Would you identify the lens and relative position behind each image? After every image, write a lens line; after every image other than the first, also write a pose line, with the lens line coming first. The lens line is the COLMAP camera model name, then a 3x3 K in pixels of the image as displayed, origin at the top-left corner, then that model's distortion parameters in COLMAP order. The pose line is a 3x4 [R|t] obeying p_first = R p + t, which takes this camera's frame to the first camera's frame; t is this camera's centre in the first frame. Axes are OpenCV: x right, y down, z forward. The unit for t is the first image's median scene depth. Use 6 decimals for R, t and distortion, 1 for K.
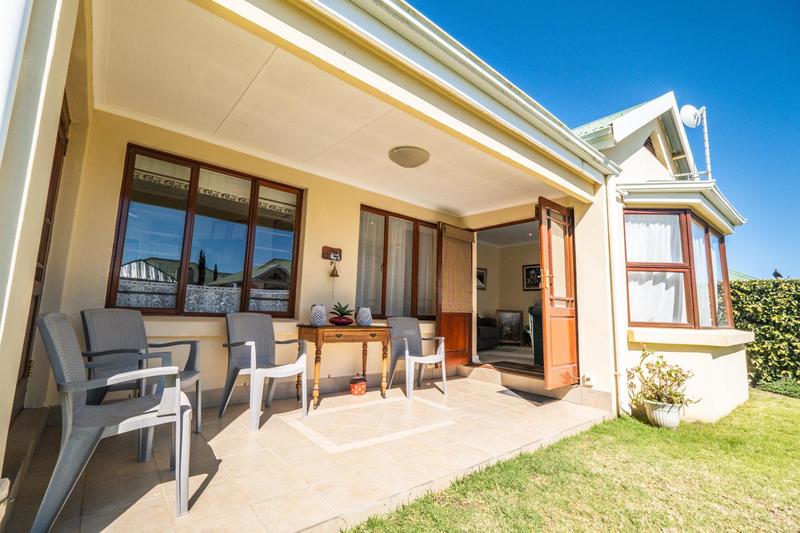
lens RADIAL K [[358.1, 0, 391.0], [0, 358.1, 264.6], [0, 0, 1]] dist [-0.000391, -0.000063]
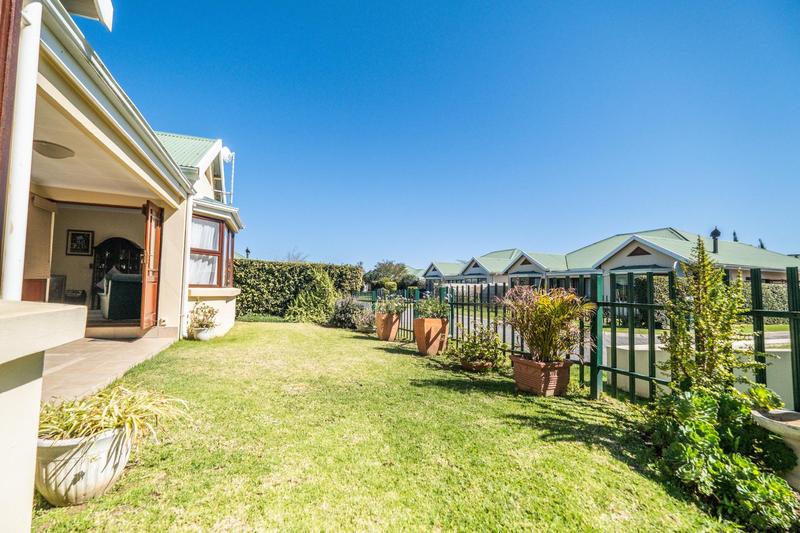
lens RADIAL K [[358.1, 0, 391.0], [0, 358.1, 264.6], [0, 0, 1]] dist [-0.000391, -0.000063]
pose [[0.347560, 0.035016, 0.937004, -0.554468], [-0.134269, 0.990863, 0.012776, -0.076504], [-0.927995, -0.130251, 0.349086, -0.425028]]
